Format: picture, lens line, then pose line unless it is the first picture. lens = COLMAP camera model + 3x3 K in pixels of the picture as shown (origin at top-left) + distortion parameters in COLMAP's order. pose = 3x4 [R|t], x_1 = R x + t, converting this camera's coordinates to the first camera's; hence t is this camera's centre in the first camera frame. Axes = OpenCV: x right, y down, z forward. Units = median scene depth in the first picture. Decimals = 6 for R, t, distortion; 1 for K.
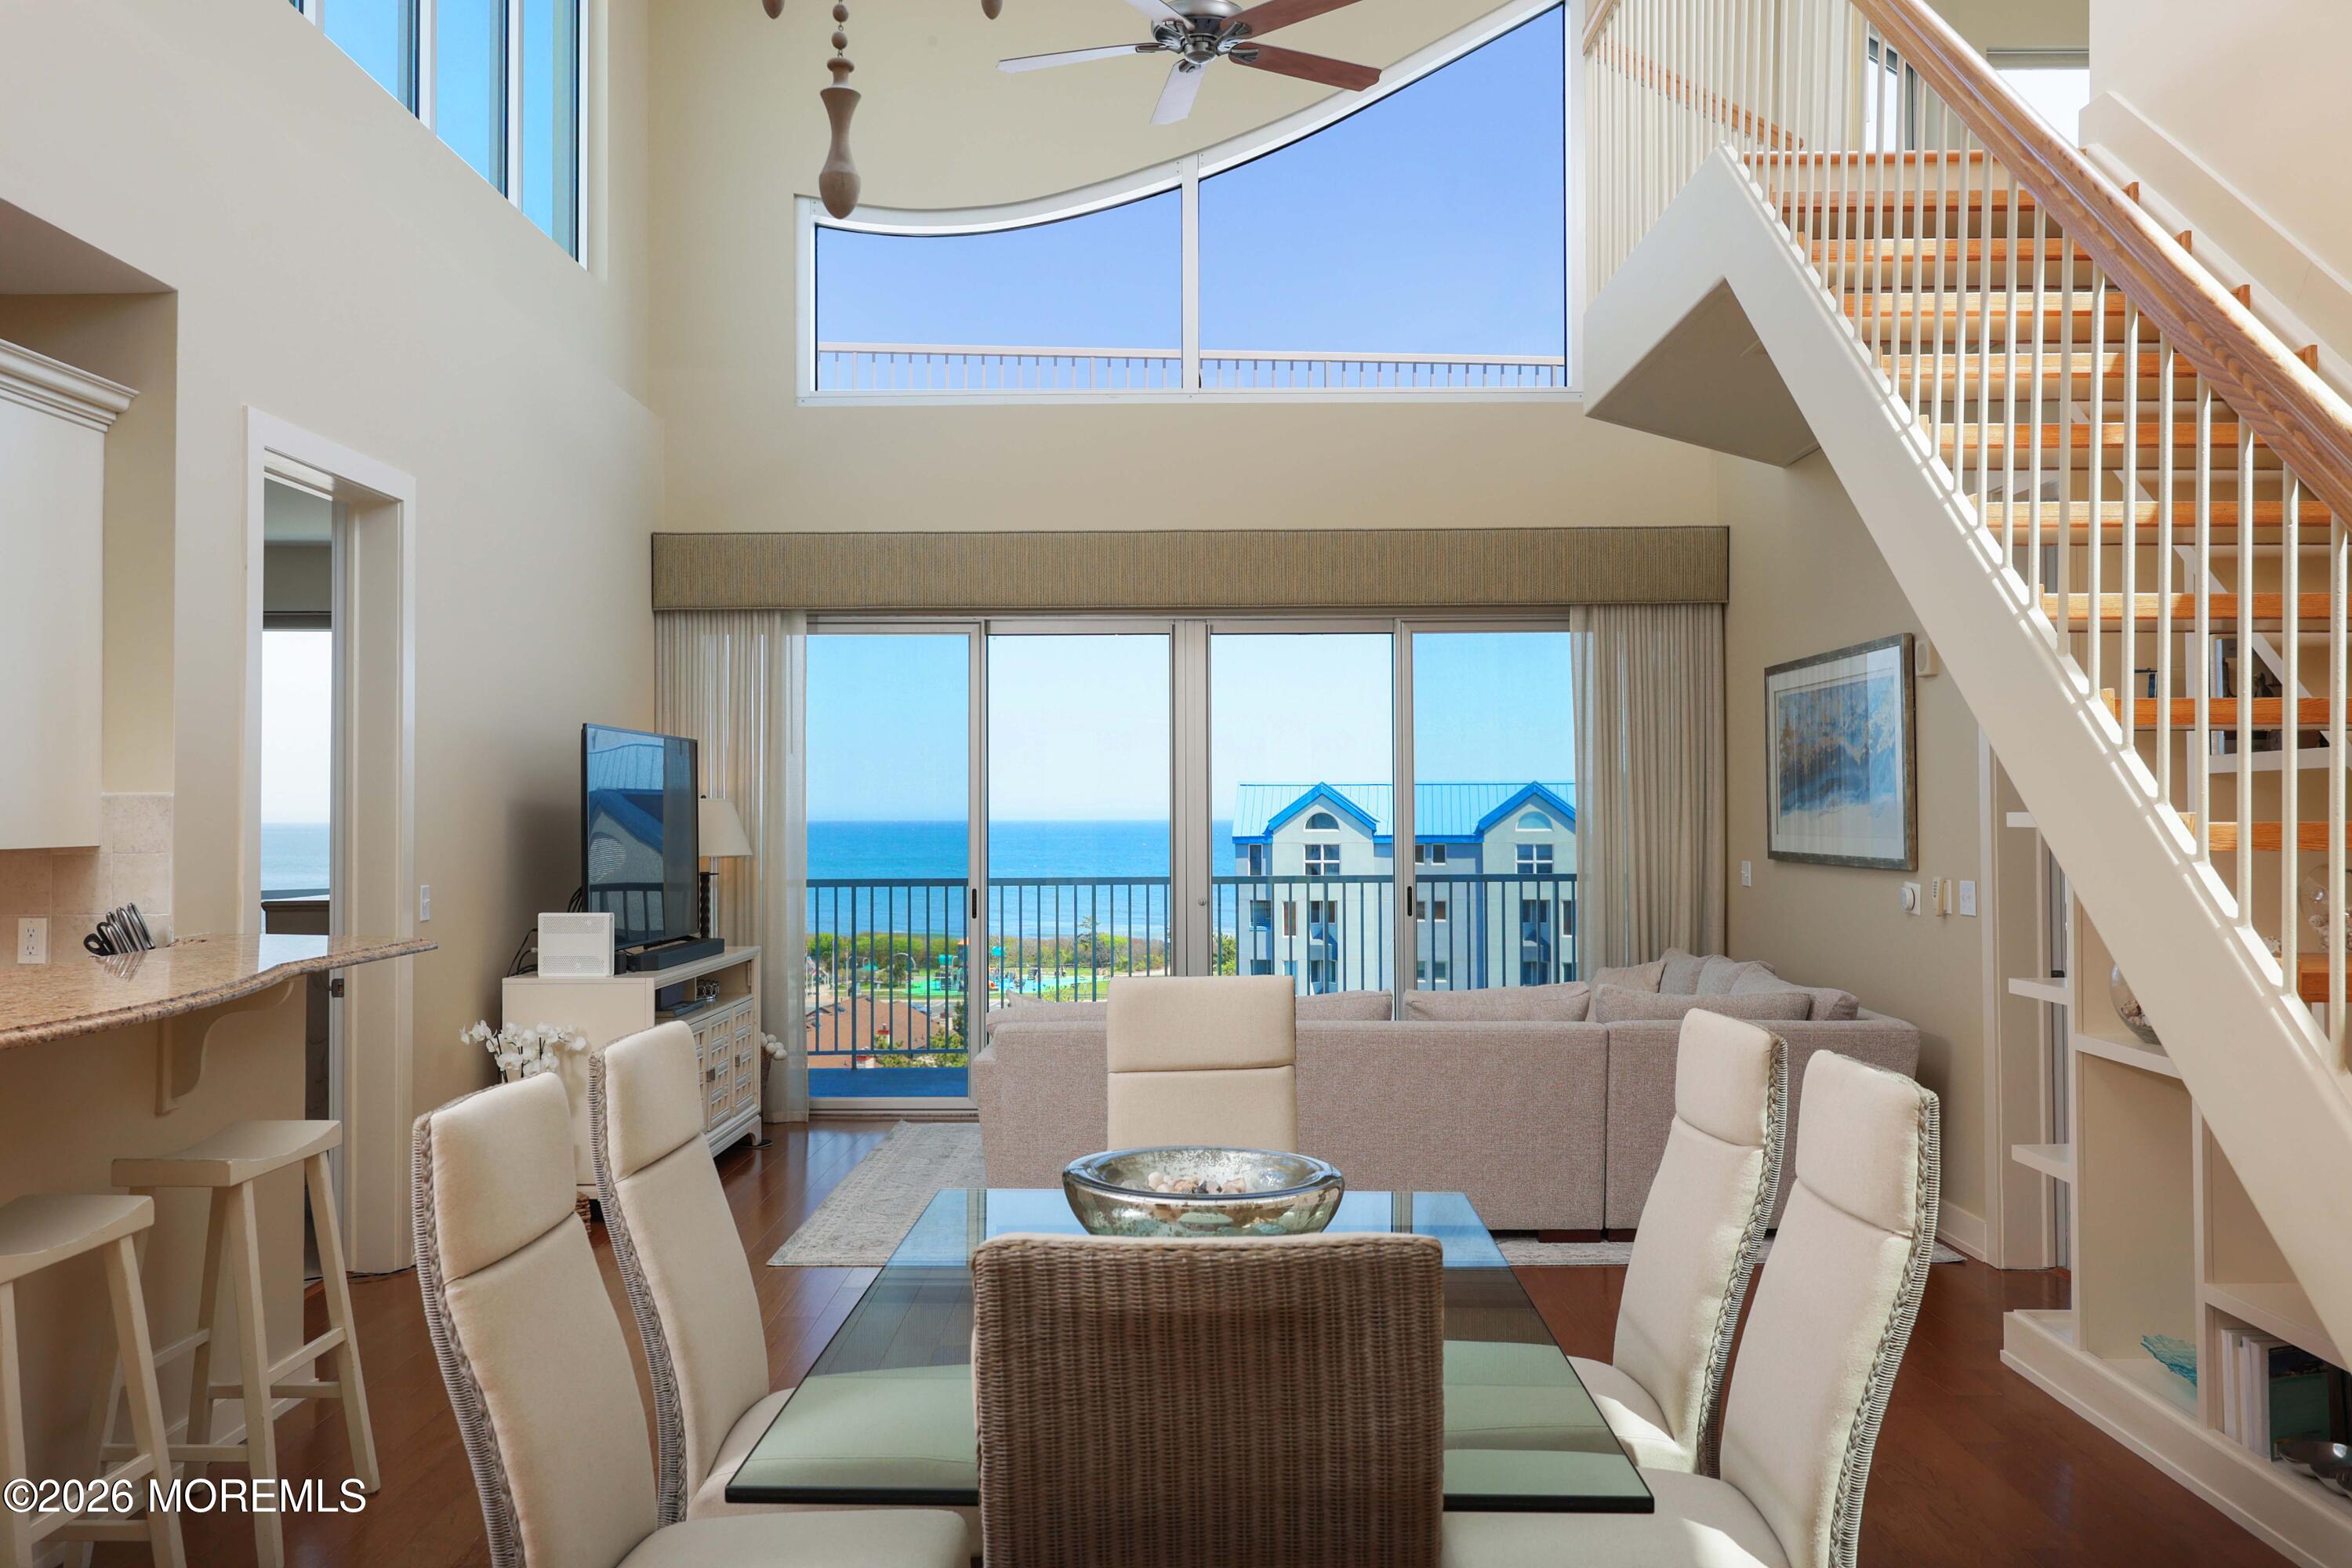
lens RADIAL K [[1897.1, 0, 1182.1], [0, 1897.1, 752.7], [0, 0, 1]] dist [0.029860, 0.000895]
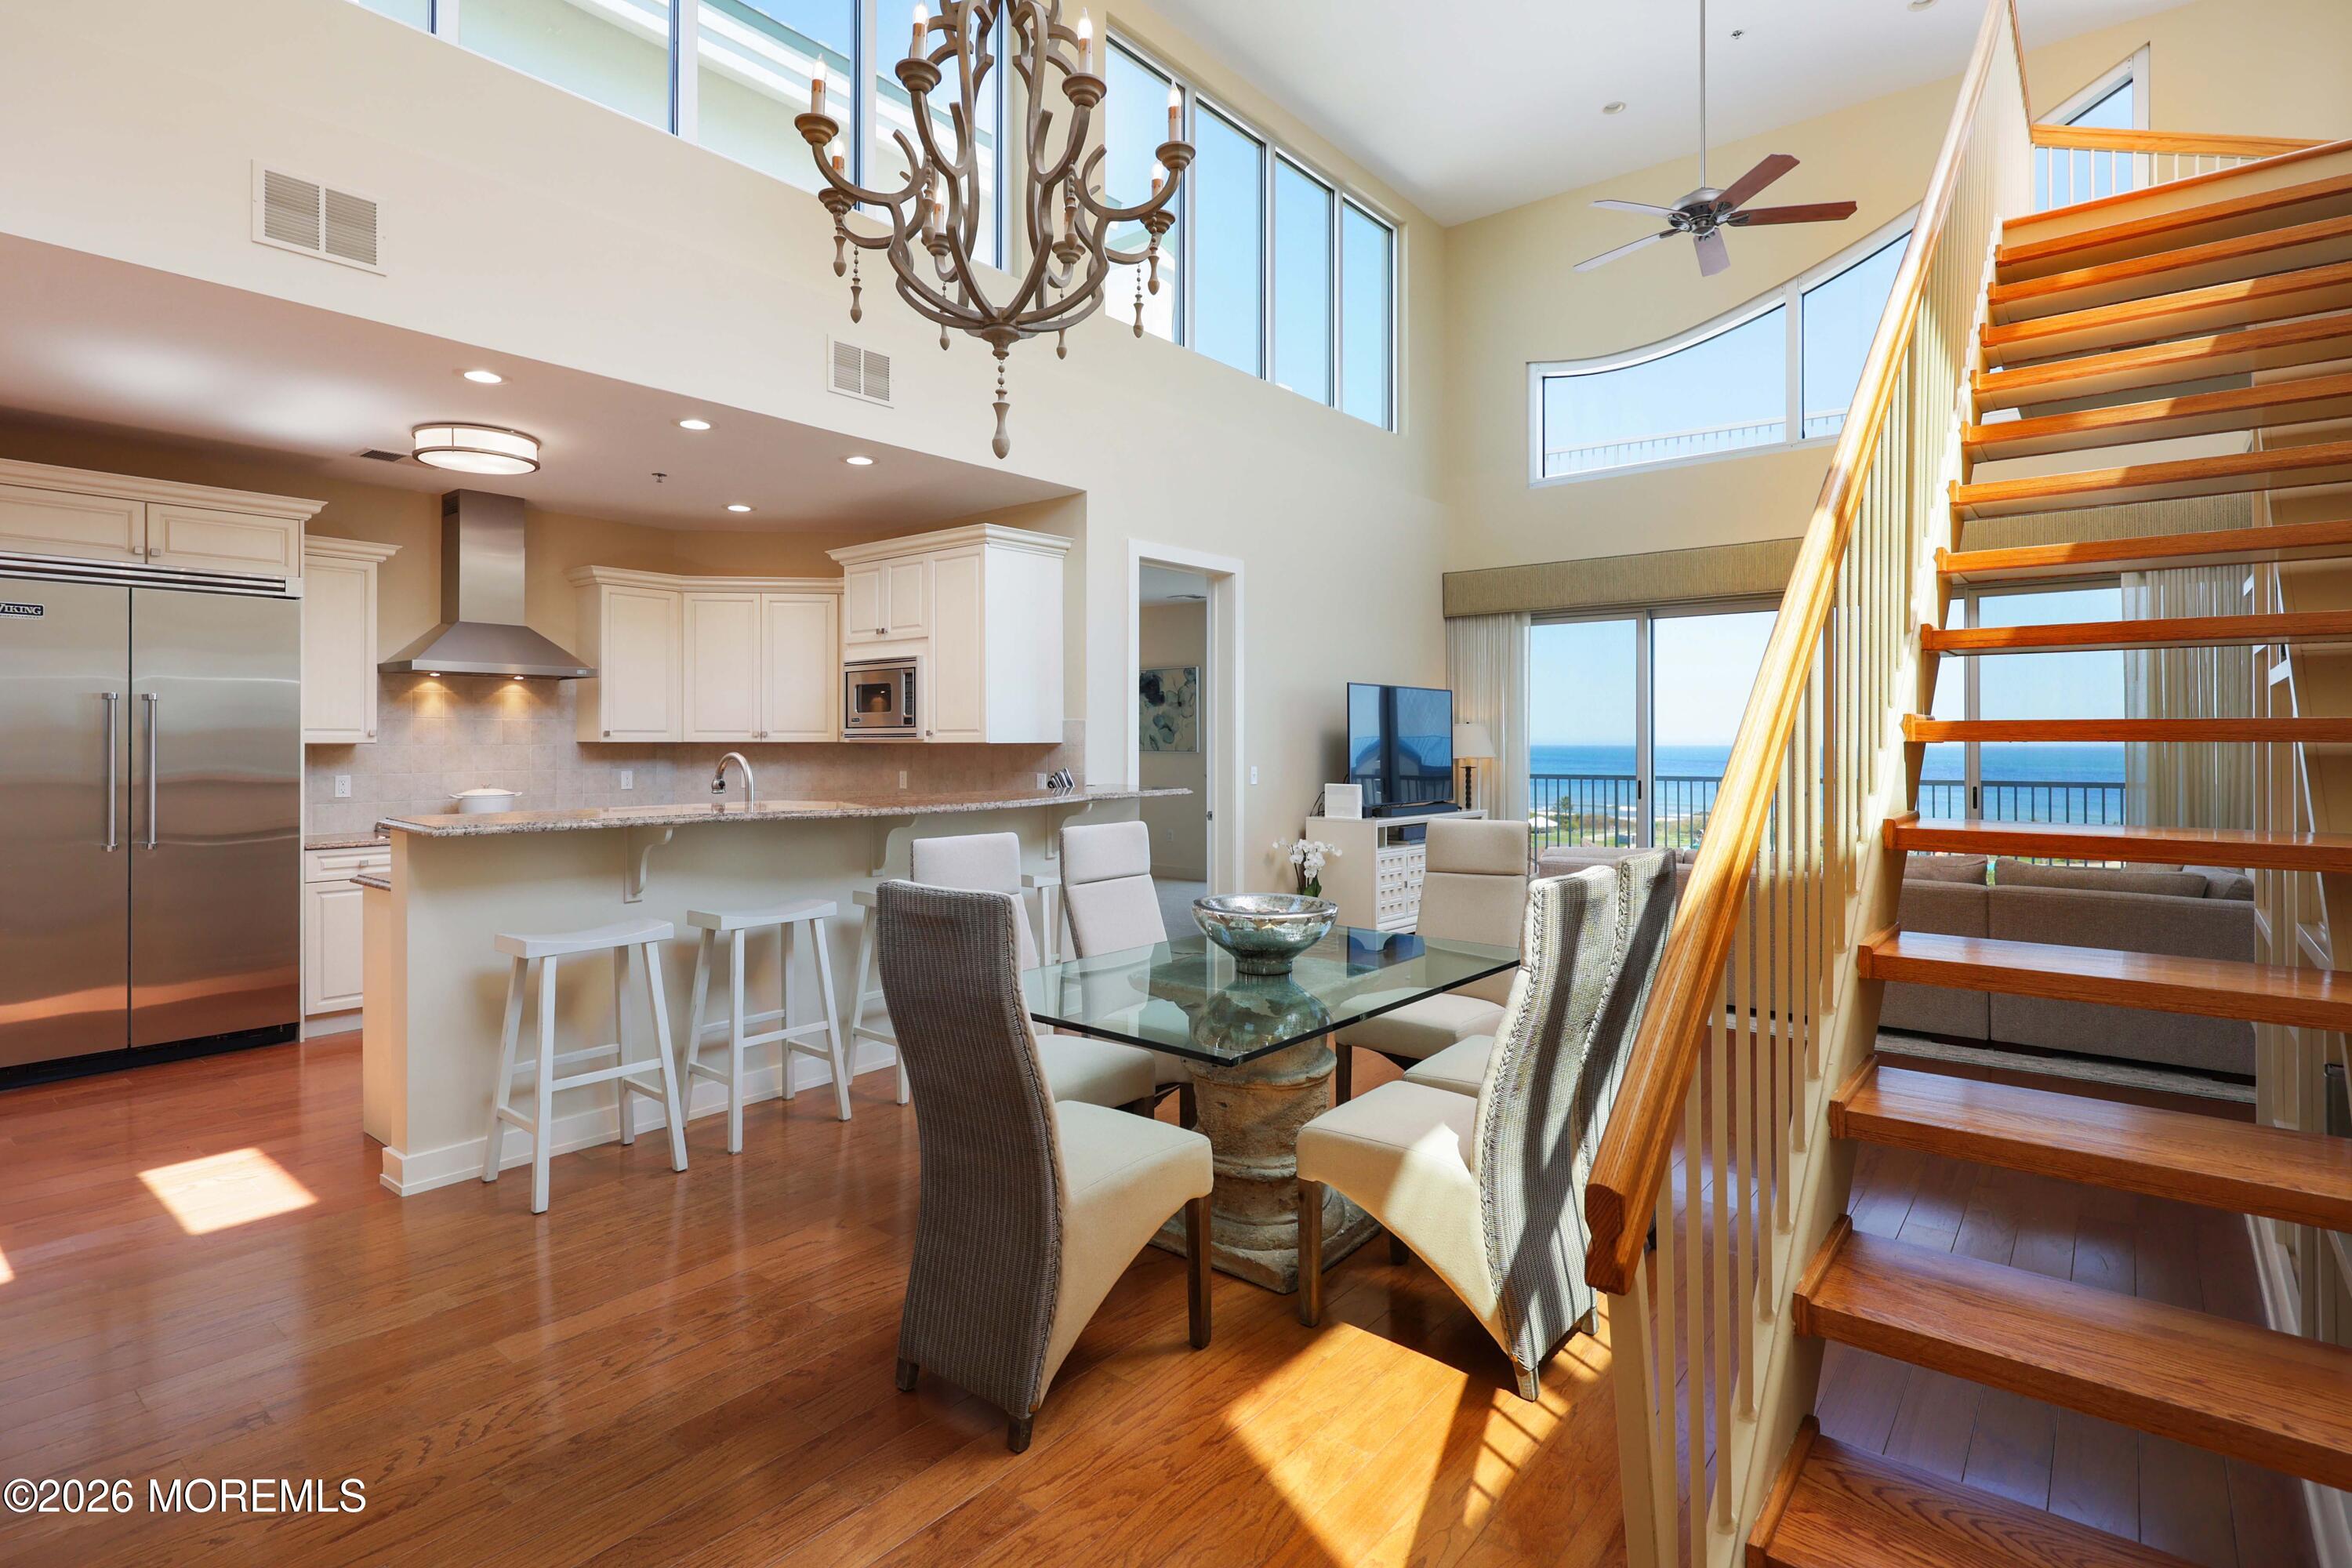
lens RADIAL K [[1173.8, 0, 1176.7], [0, 1173.8, 718.9], [0, 0, 1]] dist [-0.003630, 0.000045]
pose [[0.775295, -0.009104, -0.631534, 0.212017], [0.017311, 0.999827, 0.006838, 0.006870], [0.631362, -0.016234, 0.775318, 0.006815]]
